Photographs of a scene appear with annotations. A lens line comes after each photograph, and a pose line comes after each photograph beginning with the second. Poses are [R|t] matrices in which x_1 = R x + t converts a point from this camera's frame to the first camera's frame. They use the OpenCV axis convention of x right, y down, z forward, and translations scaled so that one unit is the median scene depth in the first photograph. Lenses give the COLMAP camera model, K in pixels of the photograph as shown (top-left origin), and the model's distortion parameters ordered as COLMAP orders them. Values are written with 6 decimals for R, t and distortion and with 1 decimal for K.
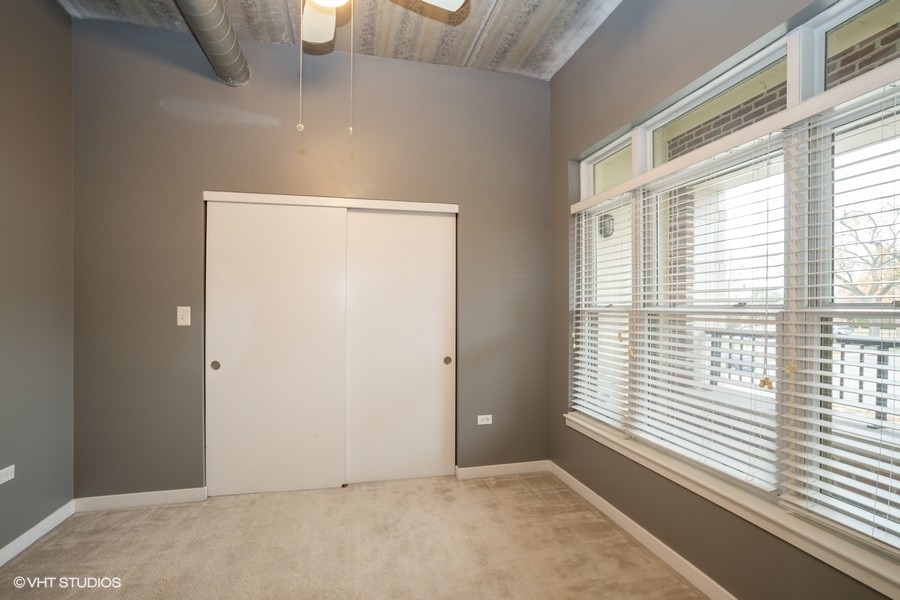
lens RADIAL K [[442.2, 0, 452.5], [0, 442.2, 302.5], [0, 0, 1]] dist [-0.031161, 0.000337]
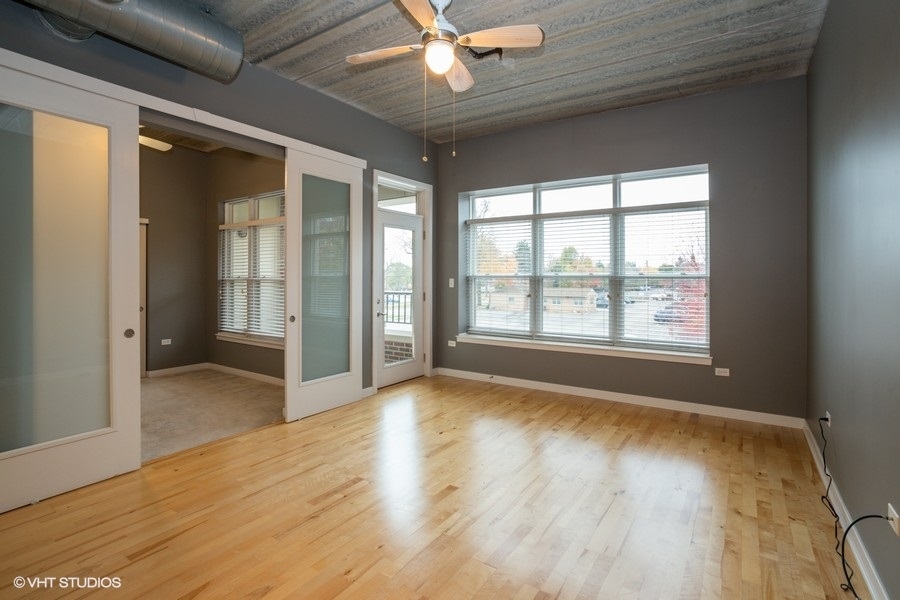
lens RADIAL K [[442.2, 0, 462.2], [0, 442.2, 276.9], [0, 0, 1]] dist [-0.031161, 0.000337]
pose [[0.727693, -0.003113, 0.685896, -0.276052], [-0.006971, 0.999904, 0.011934, -0.023629], [-0.685867, -0.013466, 0.727602, -1.138160]]
